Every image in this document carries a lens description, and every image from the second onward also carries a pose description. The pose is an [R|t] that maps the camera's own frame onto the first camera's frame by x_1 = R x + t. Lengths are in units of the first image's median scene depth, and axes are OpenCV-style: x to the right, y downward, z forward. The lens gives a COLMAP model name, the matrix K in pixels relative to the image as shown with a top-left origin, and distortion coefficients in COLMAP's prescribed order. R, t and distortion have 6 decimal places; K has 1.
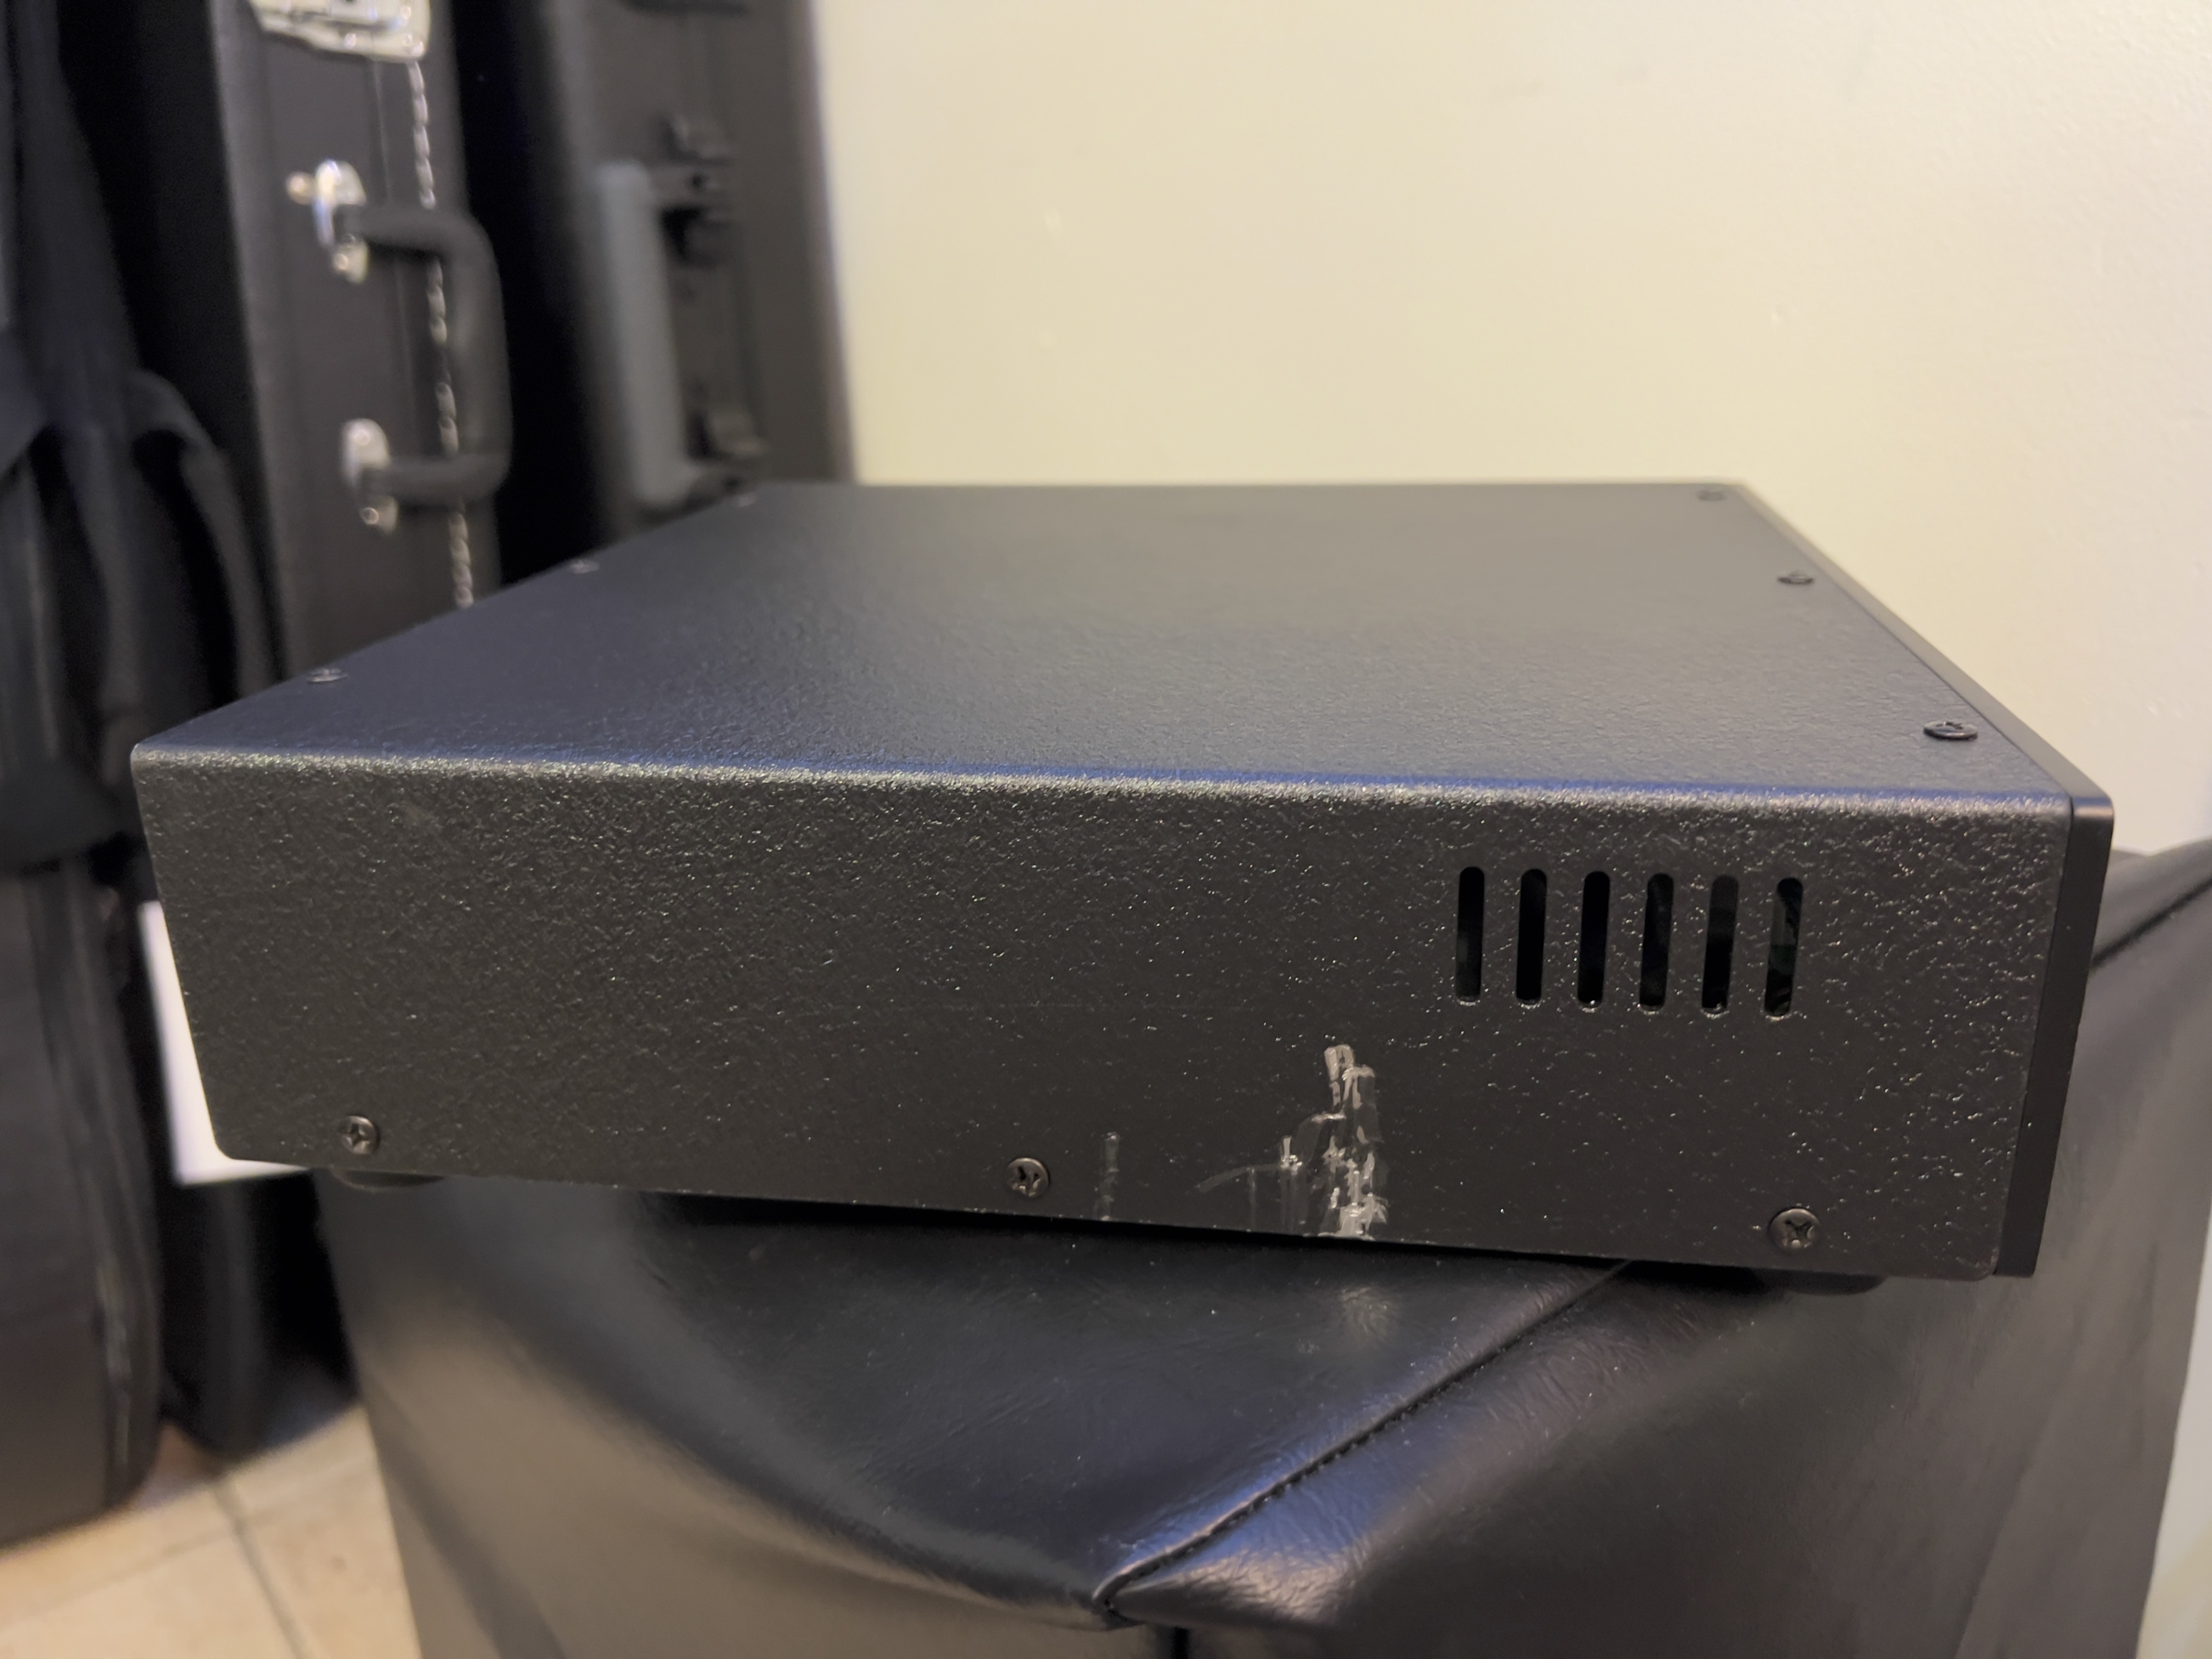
lens RADIAL K [[1710.9, 0, 1116.6], [0, 1710.9, 808.1], [0, 0, 1]] dist [0.074923, -0.079993]
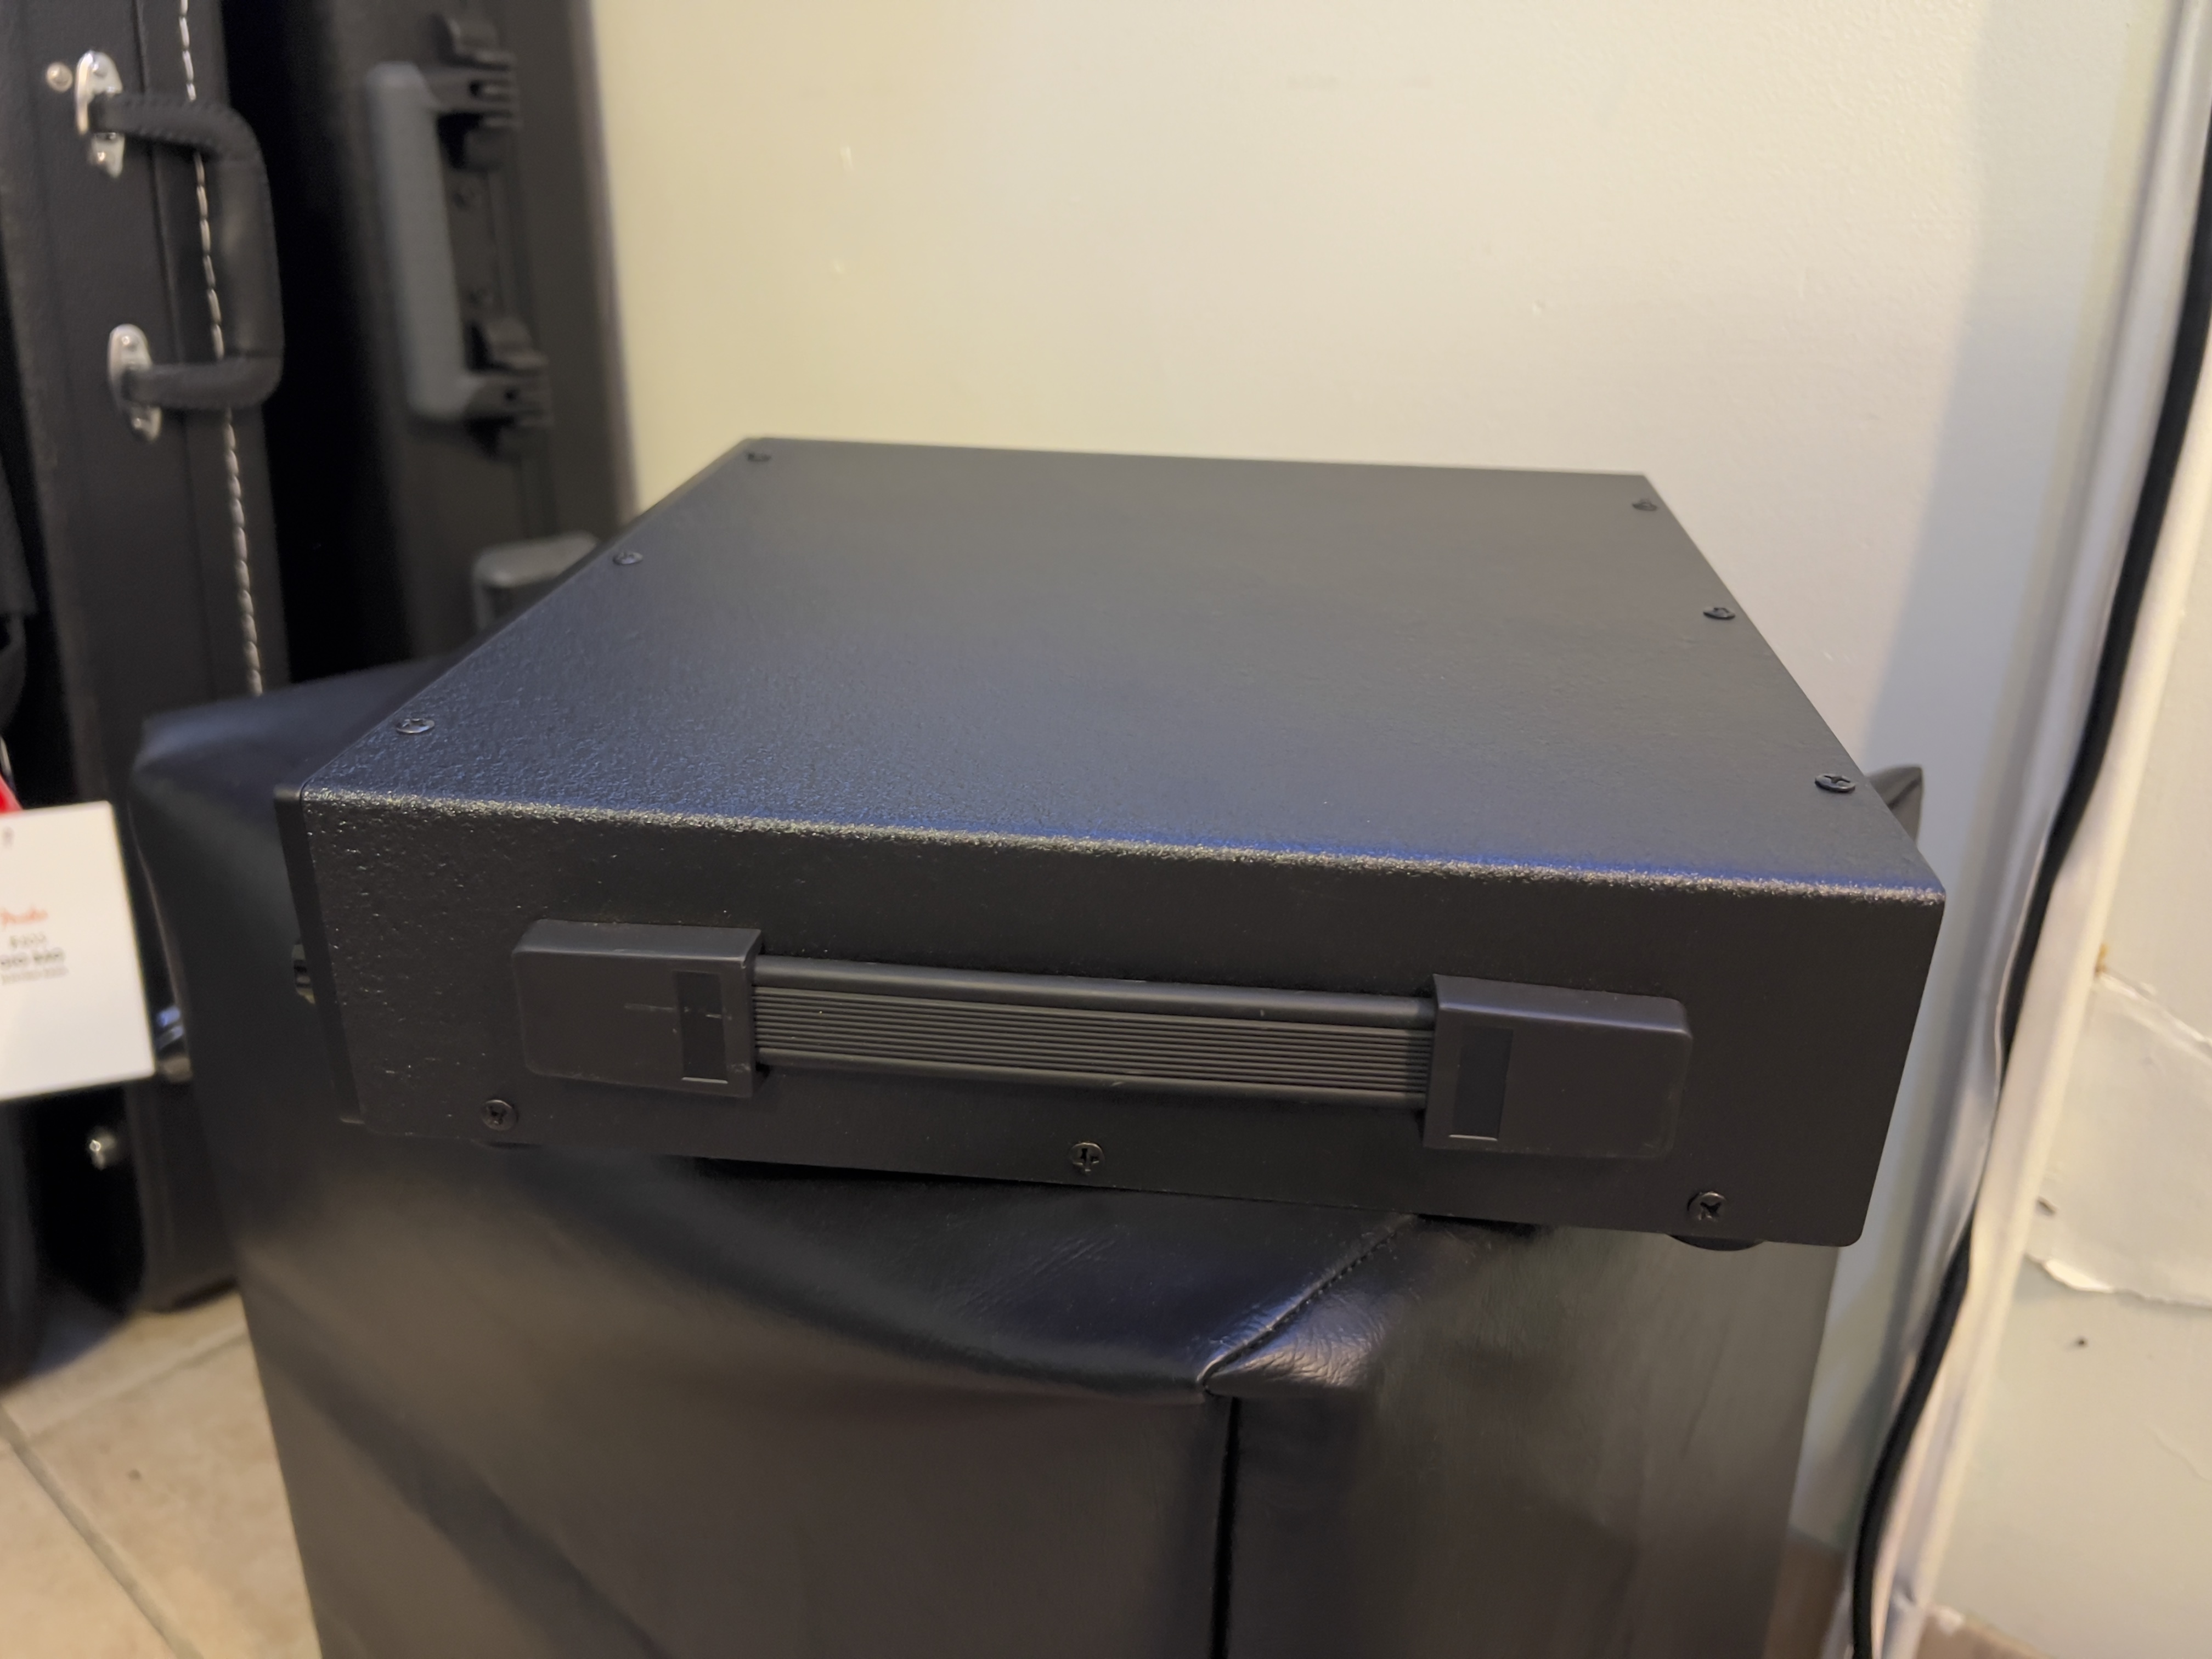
lens RADIAL K [[1683.4, 0, 1122.6], [0, 1683.4, 822.2], [0, 0, 1]] dist [0.072593, -0.085931]
pose [[0.980888, -0.013248, 0.194120, -0.080931], [-0.000660, 0.997447, 0.071405, -0.015507], [-0.194571, -0.070168, 0.978376, -0.057023]]
